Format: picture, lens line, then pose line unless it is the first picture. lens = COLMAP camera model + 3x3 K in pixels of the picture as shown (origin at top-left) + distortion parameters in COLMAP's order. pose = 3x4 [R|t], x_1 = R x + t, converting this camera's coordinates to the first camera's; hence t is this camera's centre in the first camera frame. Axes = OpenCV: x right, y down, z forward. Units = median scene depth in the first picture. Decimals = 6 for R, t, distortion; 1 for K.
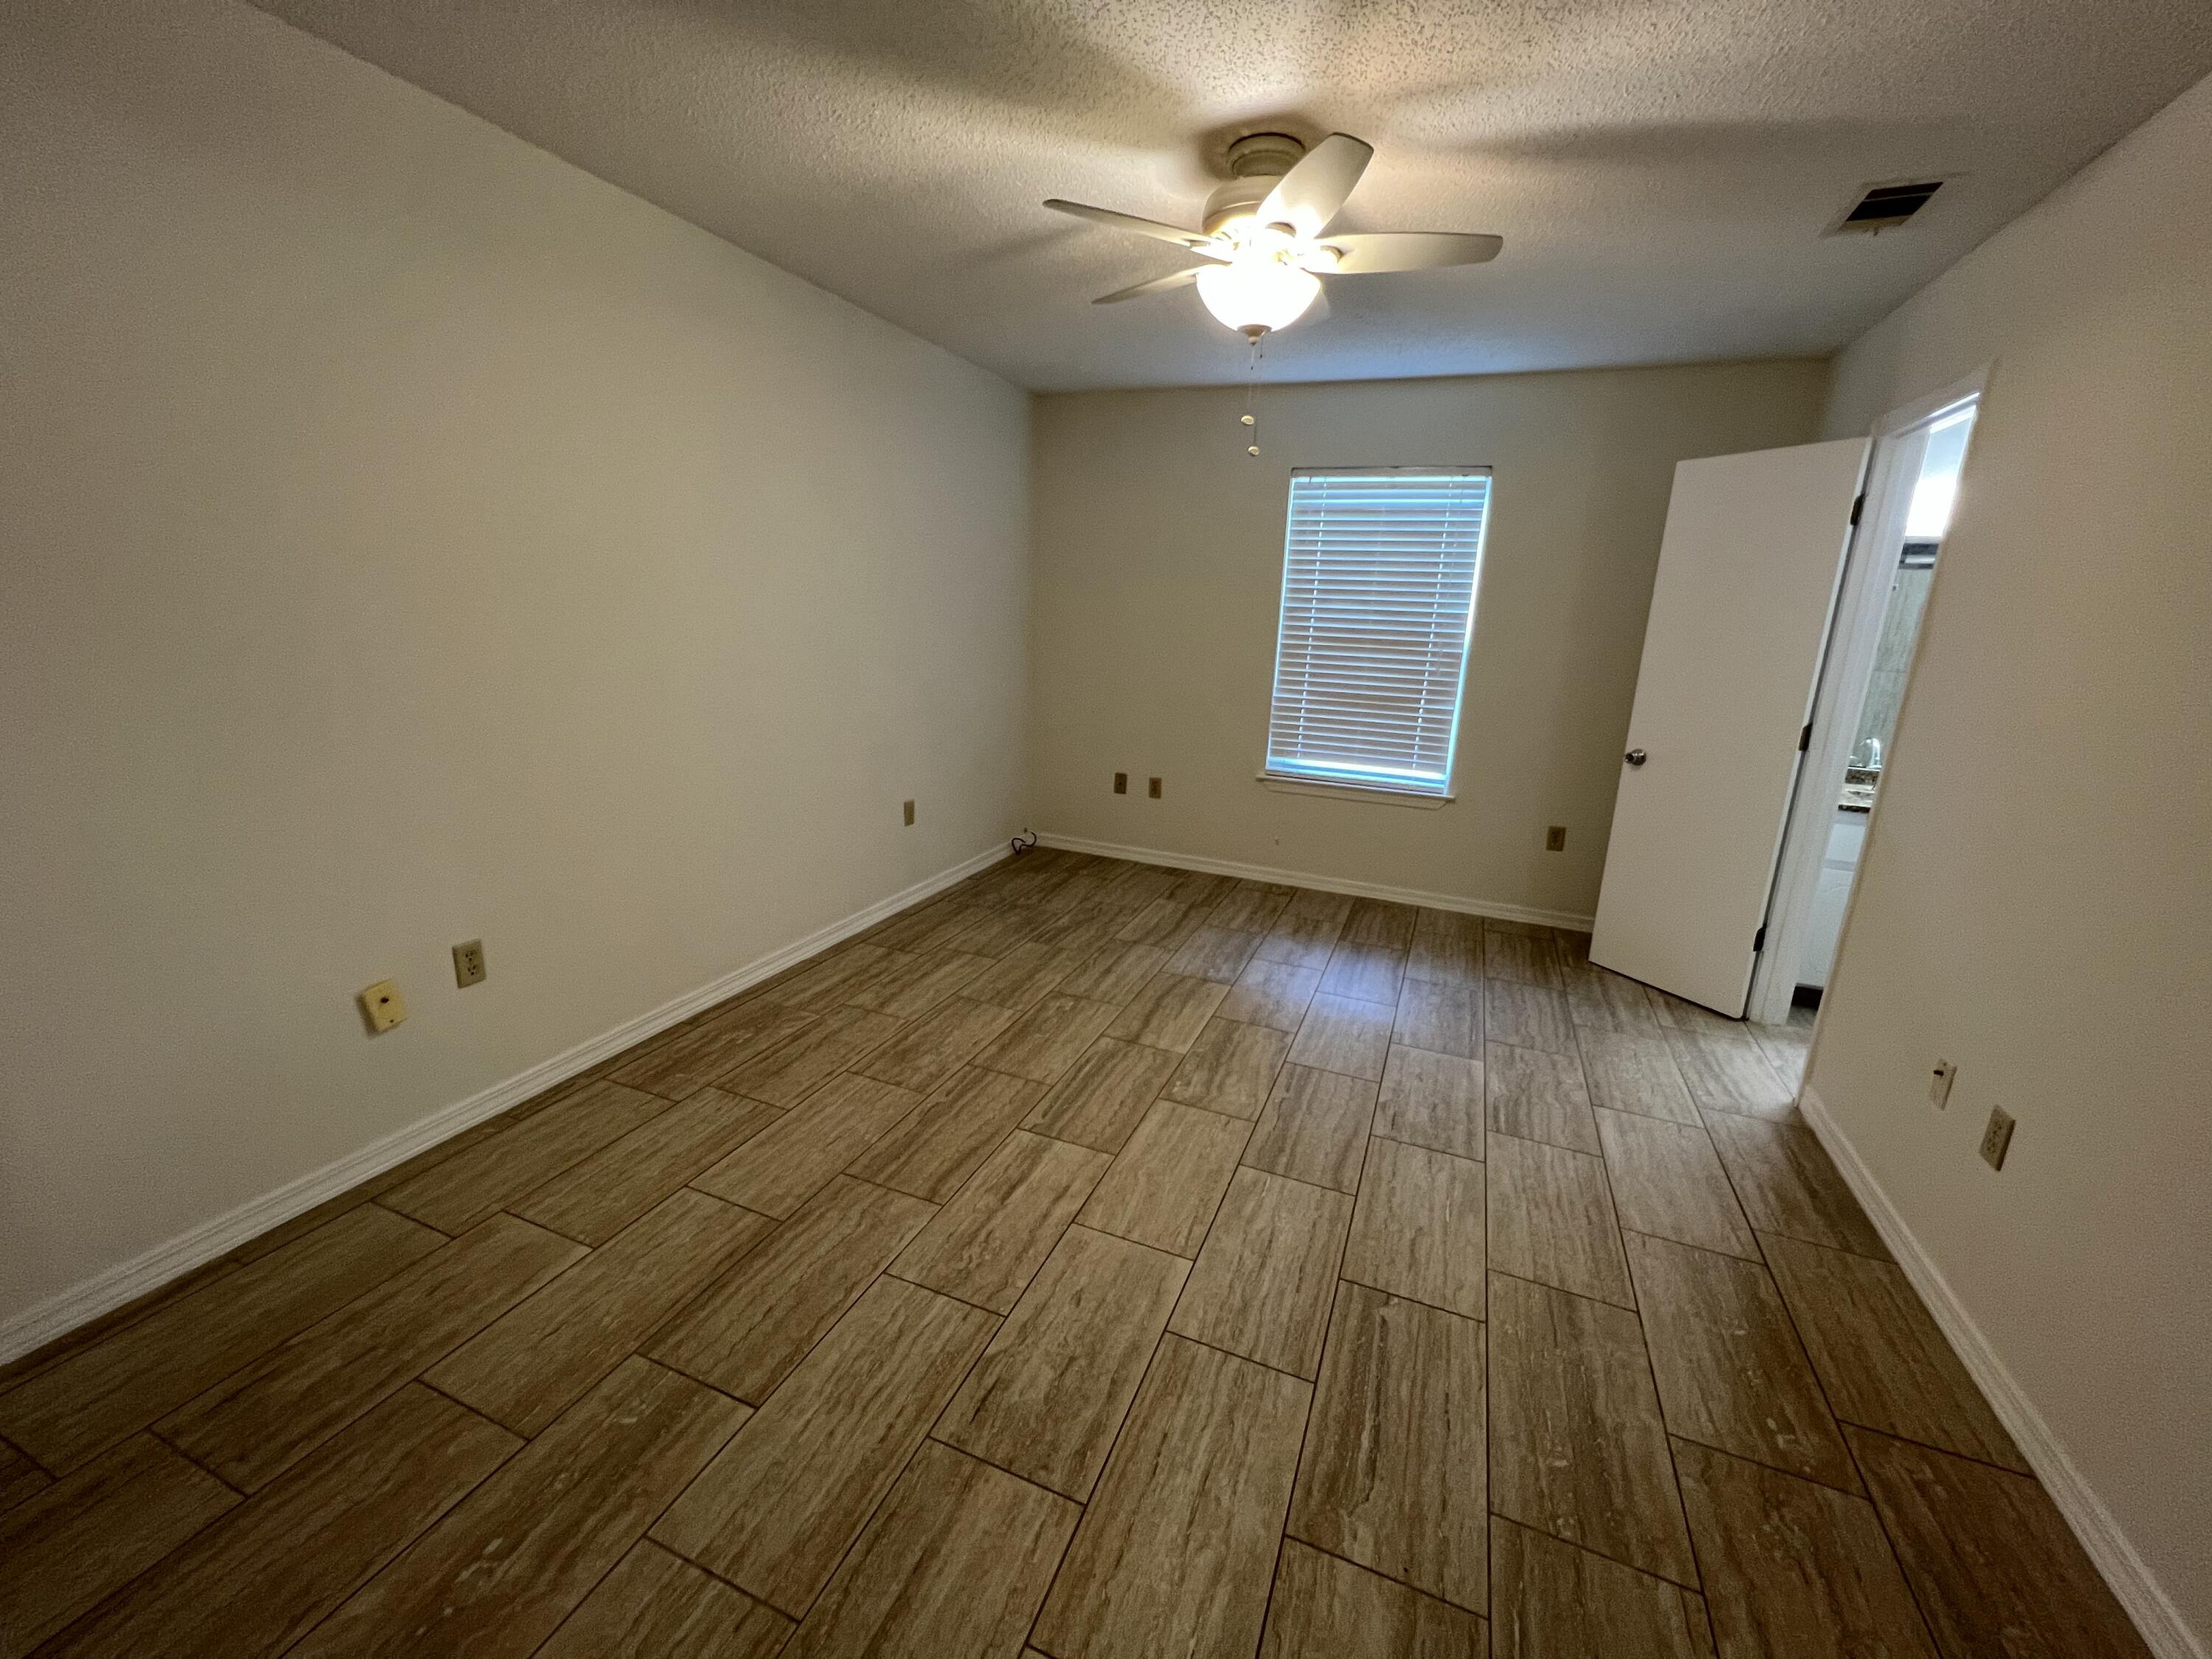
lens RADIAL K [[886.4, 0, 1110.4], [0, 886.4, 829.4], [0, 0, 1]] dist [-0.000571, 0.000346]
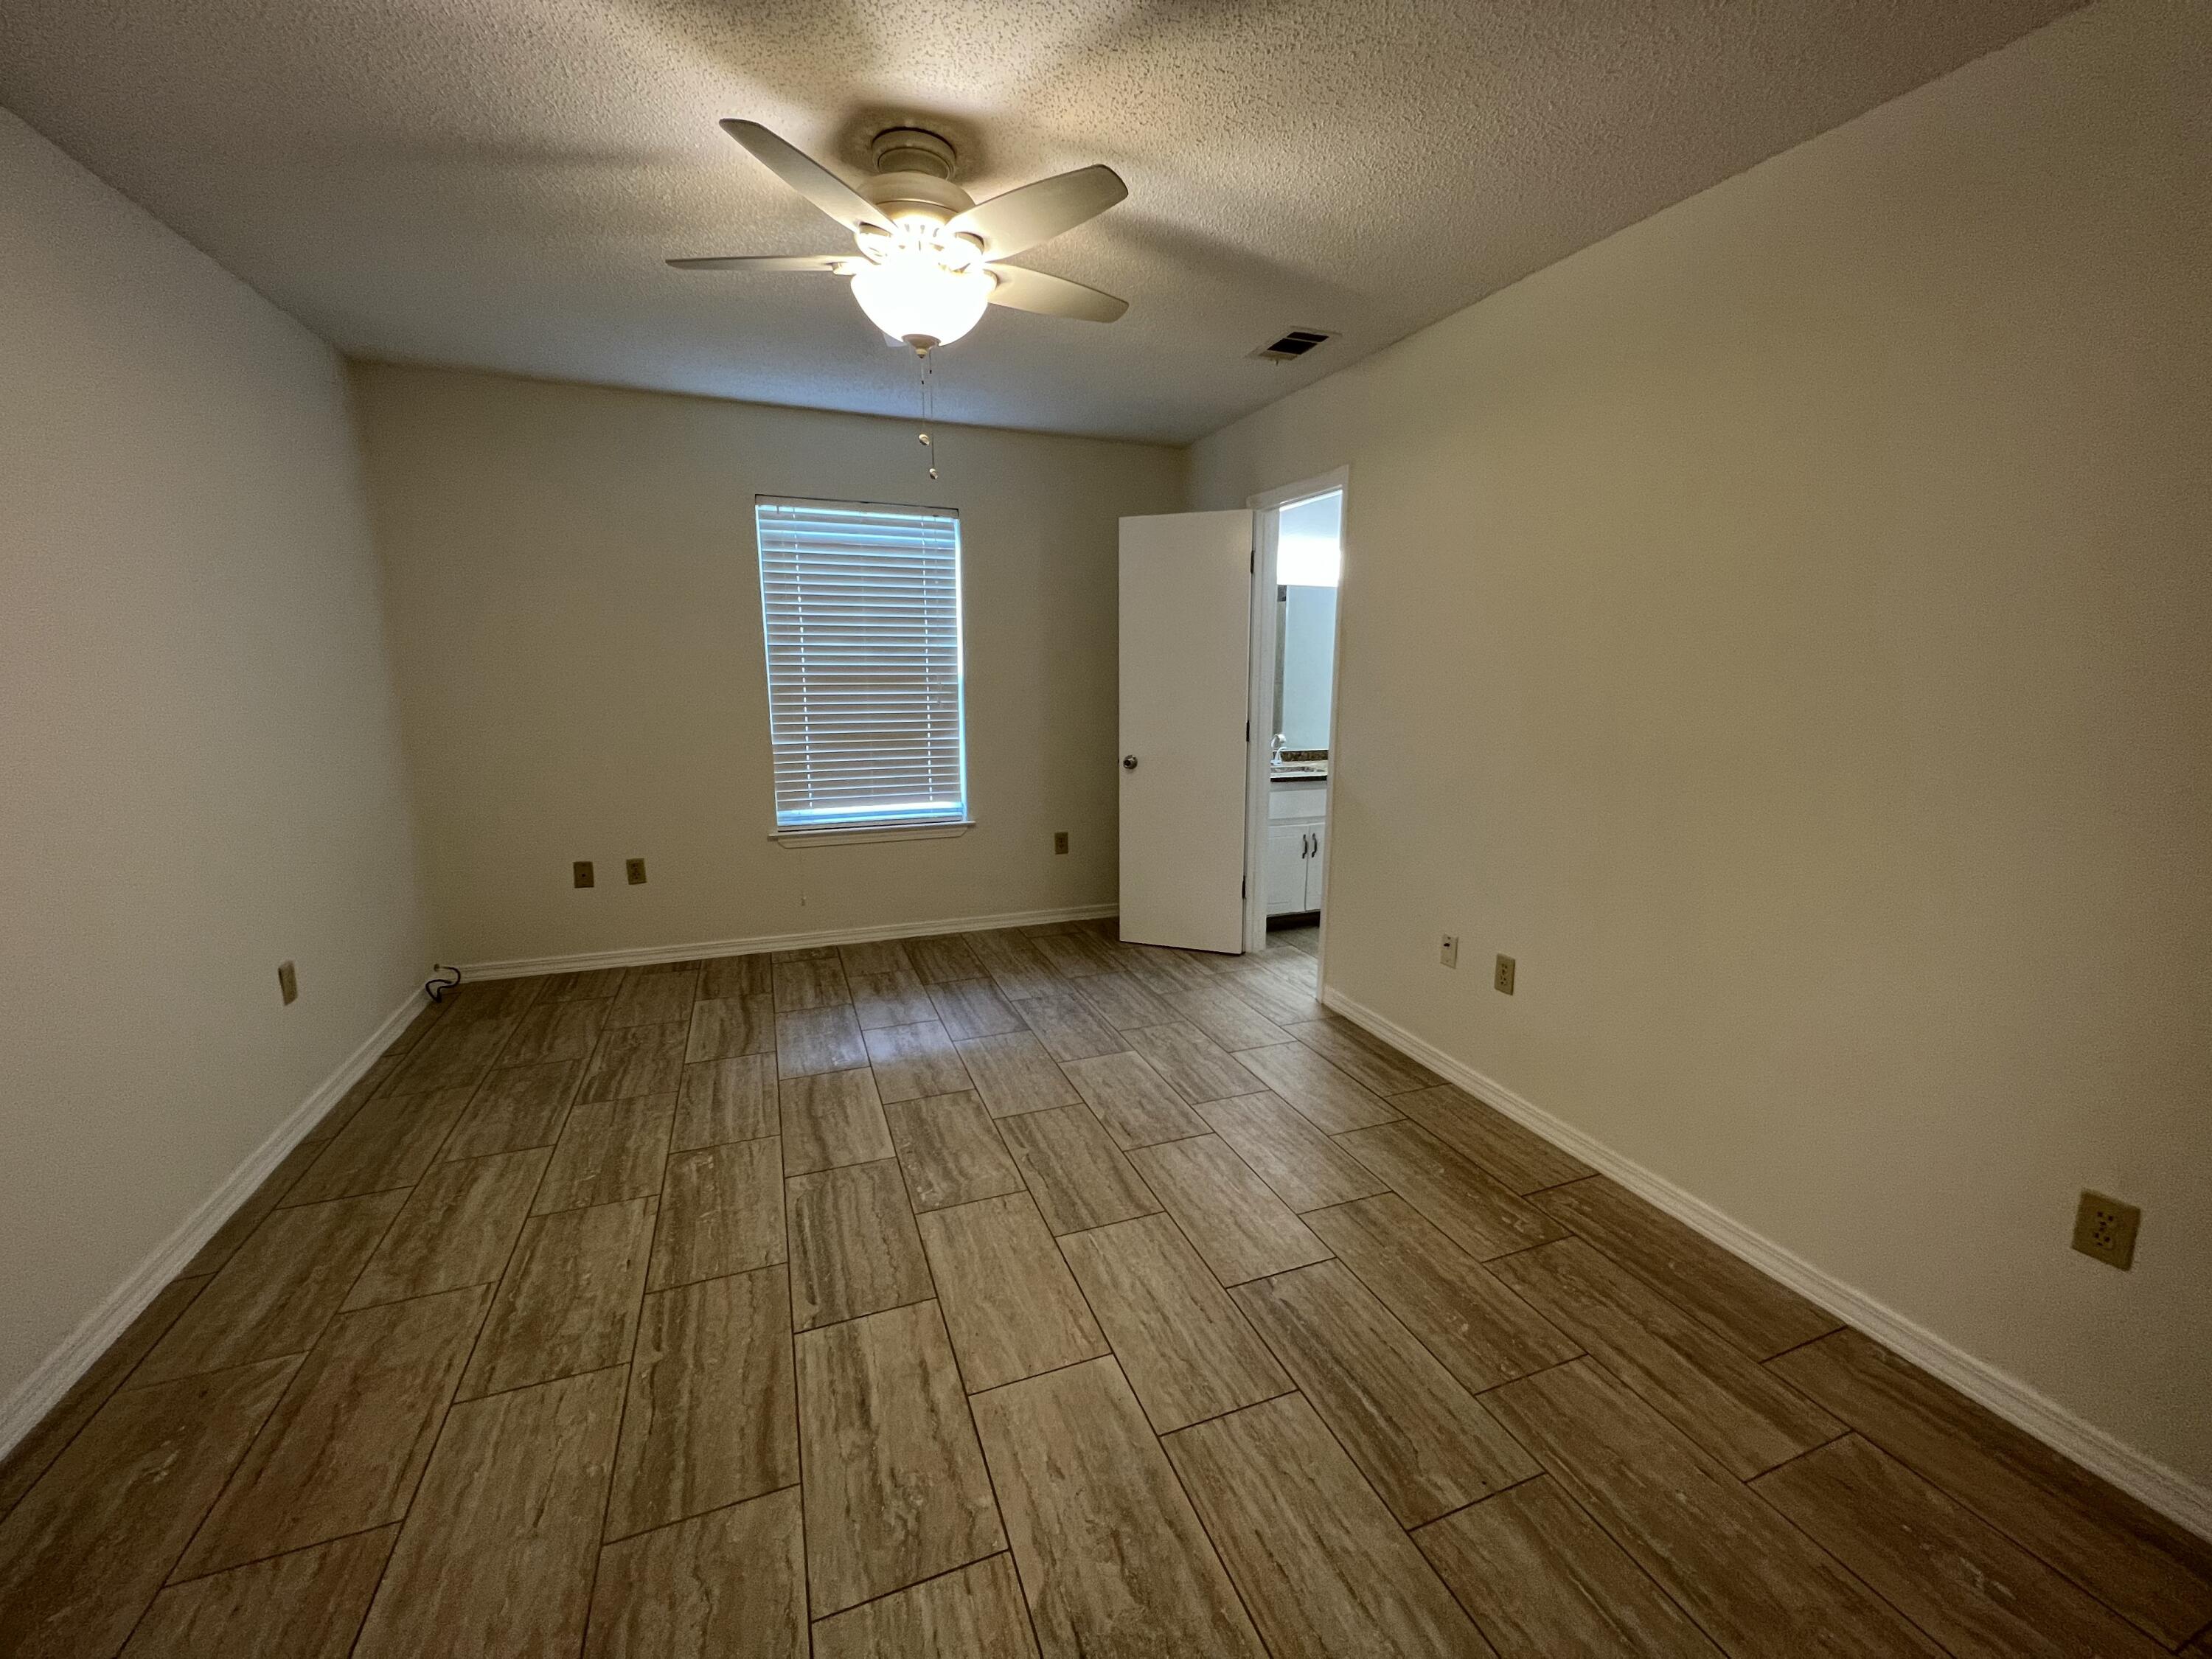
lens RADIAL K [[886.4, 0, 1105.9], [0, 886.4, 828.5], [0, 0, 1]] dist [-0.000571, 0.000346]
pose [[0.724669, -0.165062, 0.669036, -0.317629], [0.193048, 0.980640, 0.032840, -0.053085], [-0.661504, 0.105358, 0.742504, 0.202266]]
